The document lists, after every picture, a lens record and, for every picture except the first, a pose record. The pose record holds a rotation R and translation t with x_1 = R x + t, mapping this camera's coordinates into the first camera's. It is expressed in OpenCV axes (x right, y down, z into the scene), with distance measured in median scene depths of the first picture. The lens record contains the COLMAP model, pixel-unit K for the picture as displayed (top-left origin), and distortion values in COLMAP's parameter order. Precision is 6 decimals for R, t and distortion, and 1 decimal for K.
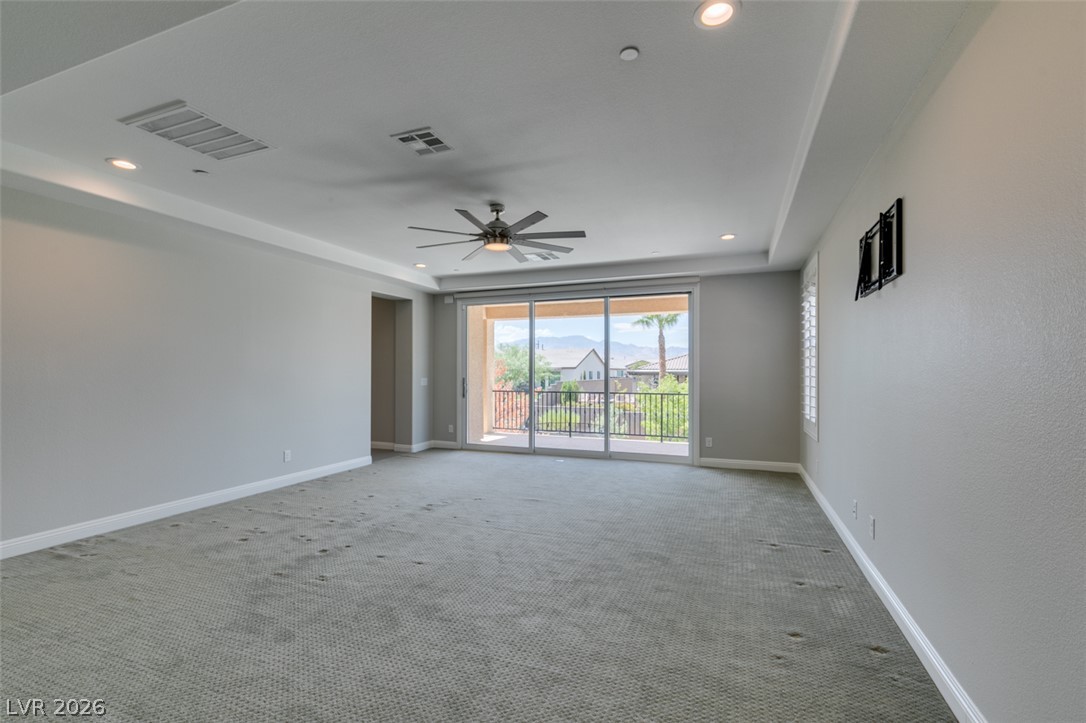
lens RADIAL K [[487.1, 0, 546.8], [0, 487.1, 367.1], [0, 0, 1]] dist [0.010641, -0.002889]
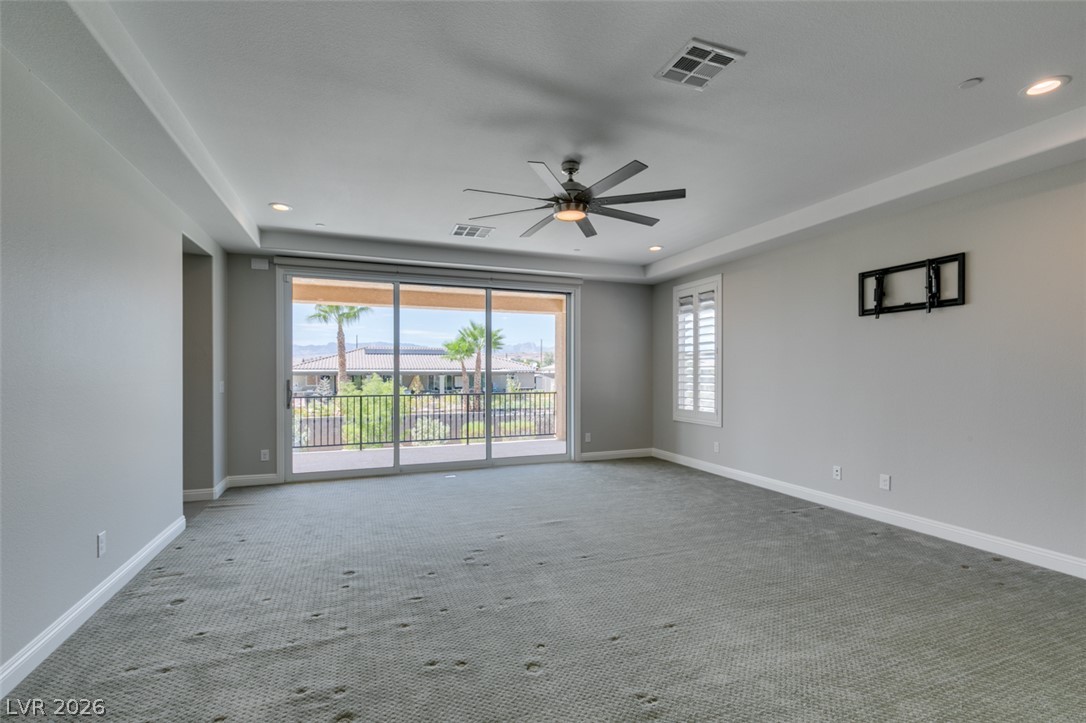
lens RADIAL K [[487.1, 0, 540.3], [0, 487.1, 369.4], [0, 0, 1]] dist [0.010641, -0.002889]
pose [[0.738035, 0.002440, 0.674758, -0.442941], [-0.005446, 0.999982, 0.002340, 0.004412], [-0.674740, -0.005401, 0.738035, 0.284715]]
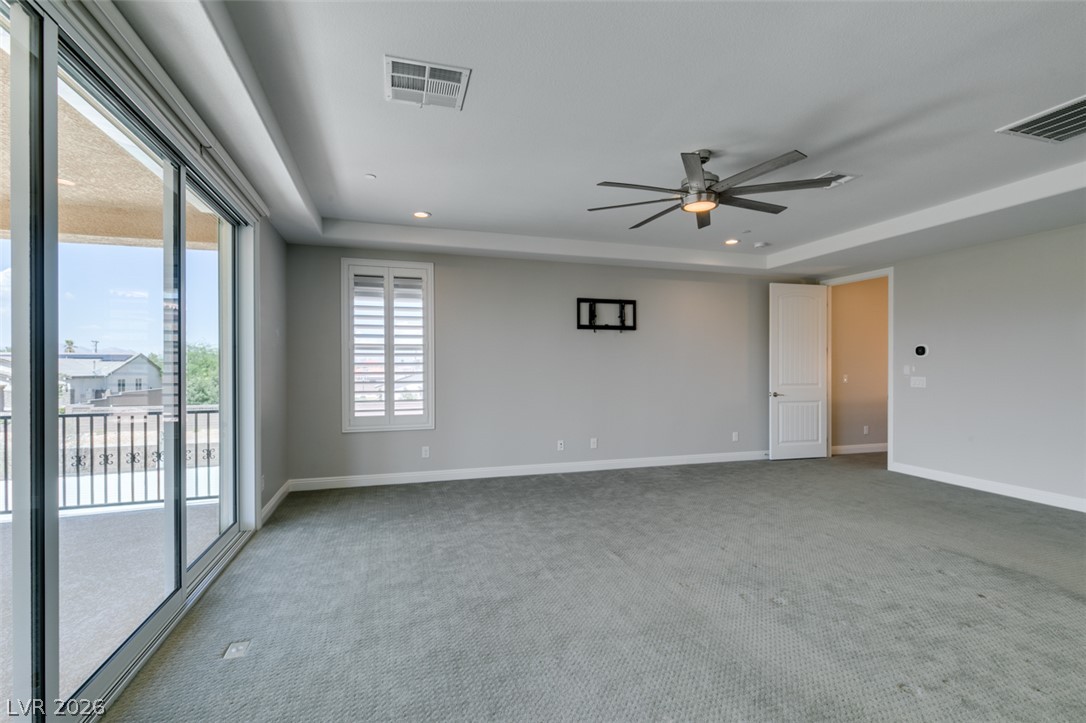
lens RADIAL K [[487.1, 0, 552.0], [0, 487.1, 364.5], [0, 0, 1]] dist [0.010641, -0.002889]
pose [[-0.627591, 0.009664, 0.778483, -0.362429], [-0.003490, 0.999878, -0.015226, 0.013032], [-0.778535, -0.012273, -0.627481, 1.093747]]
